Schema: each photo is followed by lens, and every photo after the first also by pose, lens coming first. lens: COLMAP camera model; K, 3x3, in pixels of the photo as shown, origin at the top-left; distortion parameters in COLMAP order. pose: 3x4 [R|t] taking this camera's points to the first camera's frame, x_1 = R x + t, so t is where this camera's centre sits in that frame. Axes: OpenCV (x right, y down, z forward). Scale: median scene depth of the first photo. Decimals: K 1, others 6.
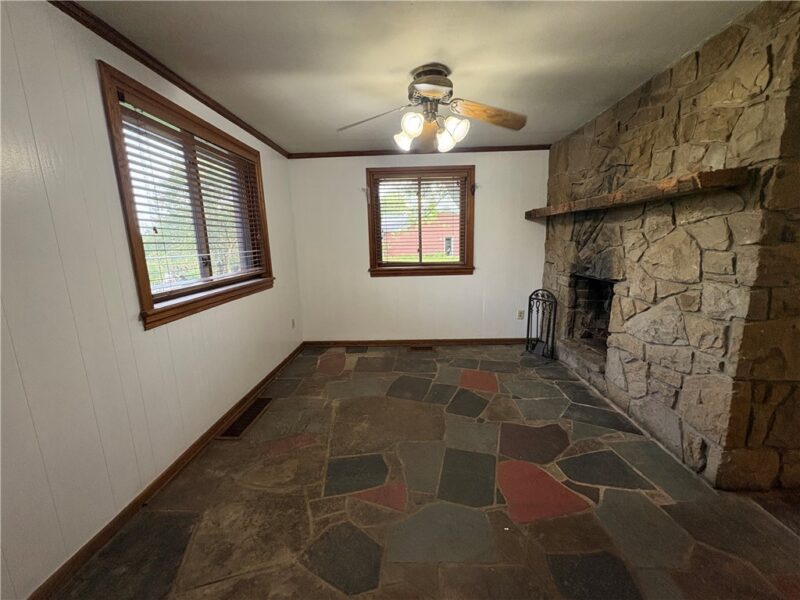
lens RADIAL K [[318.9, 0, 402.0], [0, 318.9, 298.5], [0, 0, 1]] dist [0.000729, 0.000367]
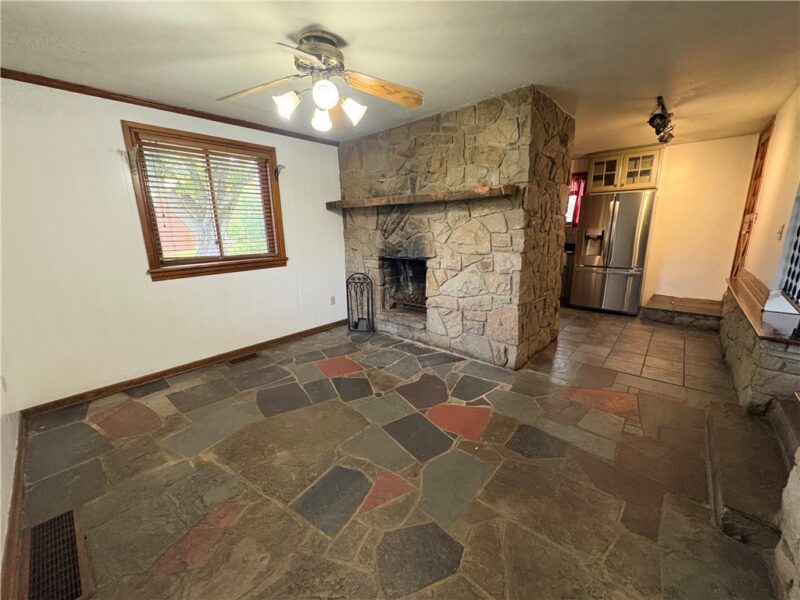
lens RADIAL K [[318.9, 0, 402.0], [0, 318.9, 298.5], [0, 0, 1]] dist [0.000729, 0.000367]
pose [[0.644068, -0.156921, 0.748700, -0.431561], [0.142793, 0.986193, 0.083860, -0.016743], [-0.751523, 0.052897, 0.657583, 0.200981]]
